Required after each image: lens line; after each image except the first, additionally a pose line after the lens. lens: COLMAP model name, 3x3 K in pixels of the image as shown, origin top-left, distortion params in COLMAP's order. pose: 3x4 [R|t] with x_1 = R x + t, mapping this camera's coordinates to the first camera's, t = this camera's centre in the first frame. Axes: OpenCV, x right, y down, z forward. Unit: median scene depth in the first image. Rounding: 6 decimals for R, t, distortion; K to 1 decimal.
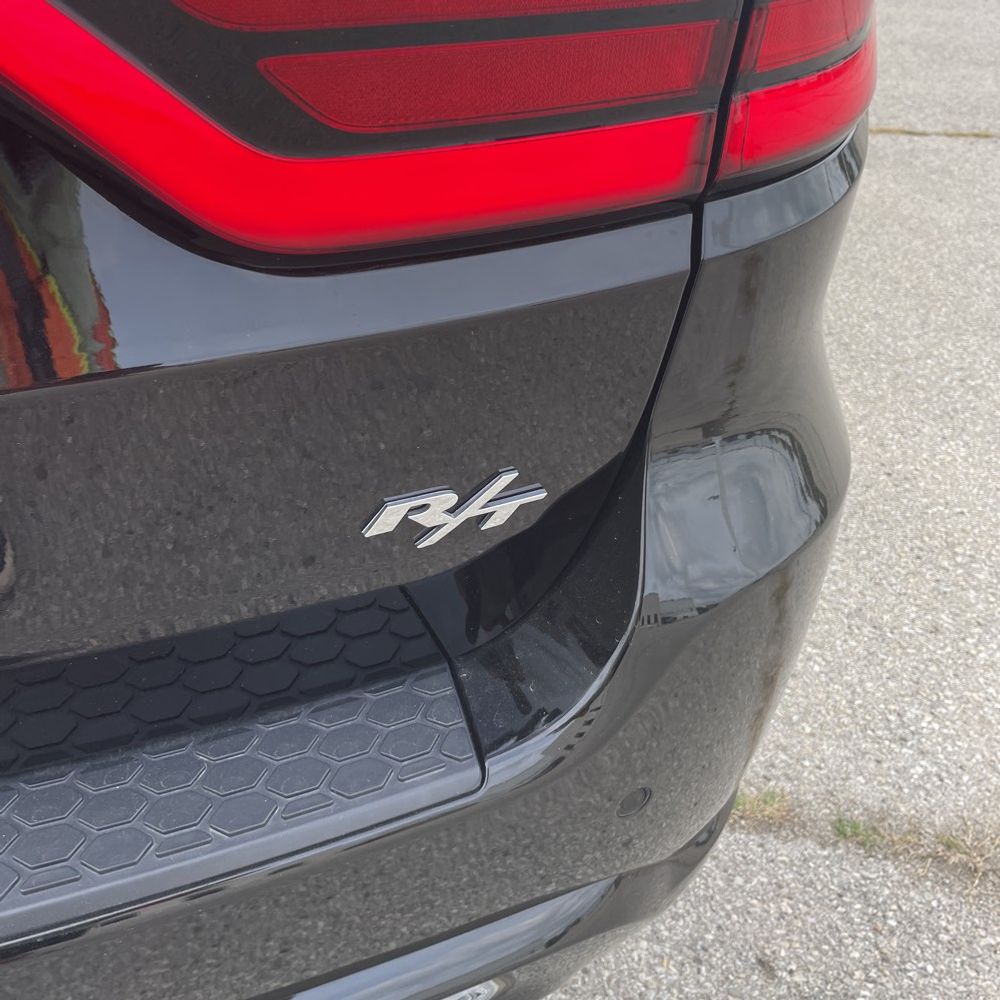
lens RADIAL K [[1008.3, 0, 499.5], [0, 1008.3, 494.9], [0, 0, 1]] dist [0.083748, -0.131214]
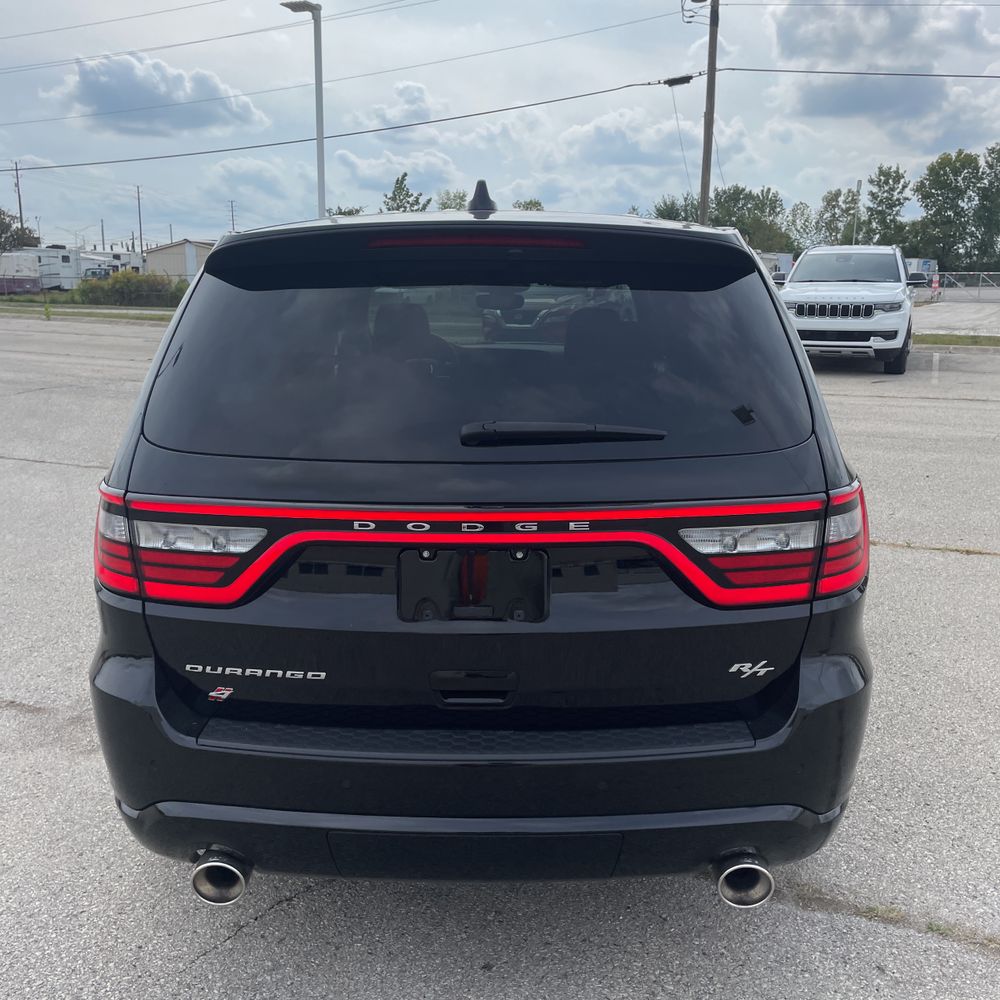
lens RADIAL K [[1020.5, 0, 501.8], [0, 1020.5, 507.6], [0, 0, 1]] dist [0.077419, -0.106065]
pose [[0.976041, 0.037253, -0.214373, -0.060339], [-0.109220, 0.936000, -0.334625, 0.340604], [0.188187, 0.350022, 0.917644, -1.222422]]
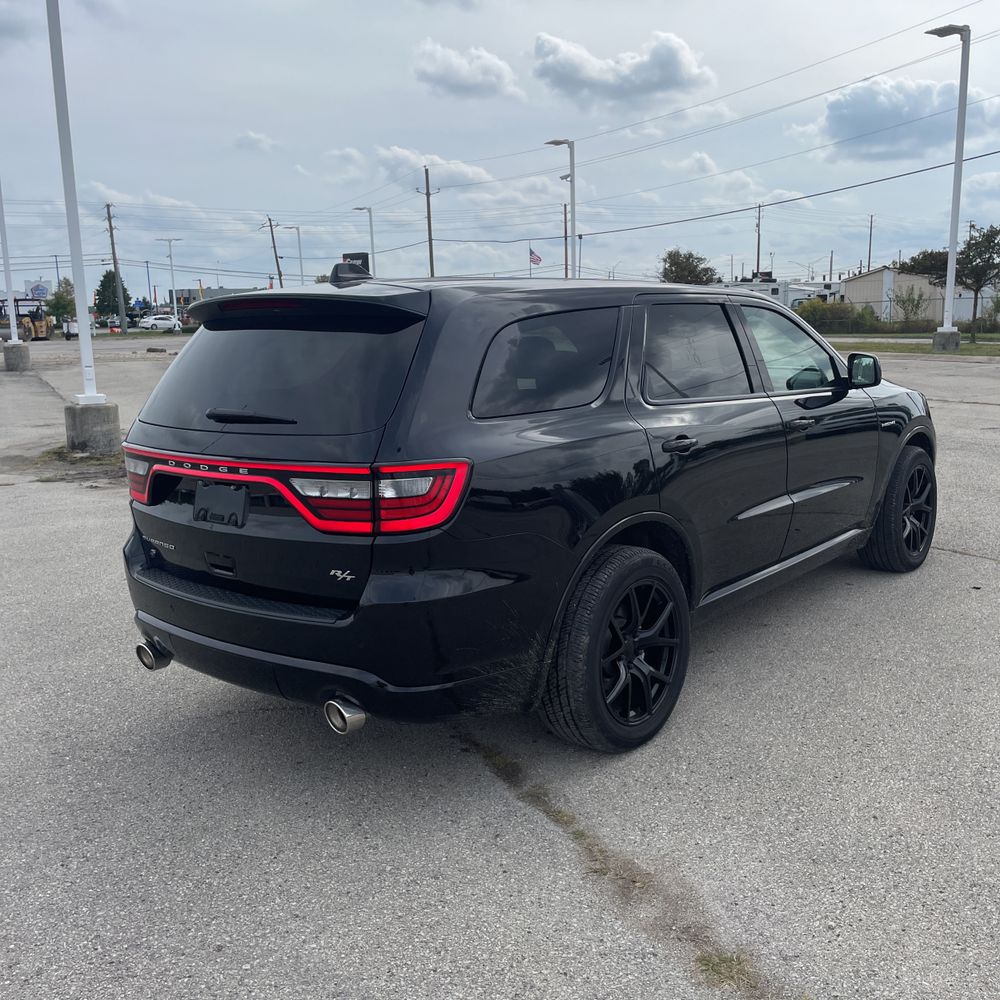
lens RADIAL K [[1008.3, 0, 499.5], [0, 1008.3, 494.9], [0, 0, 1]] dist [0.083748, -0.131214]
pose [[0.628838, 0.103454, -0.770623, 2.033210], [-0.387529, 0.900936, -0.195281, 0.157173], [0.674080, 0.421439, 0.606635, -0.903055]]
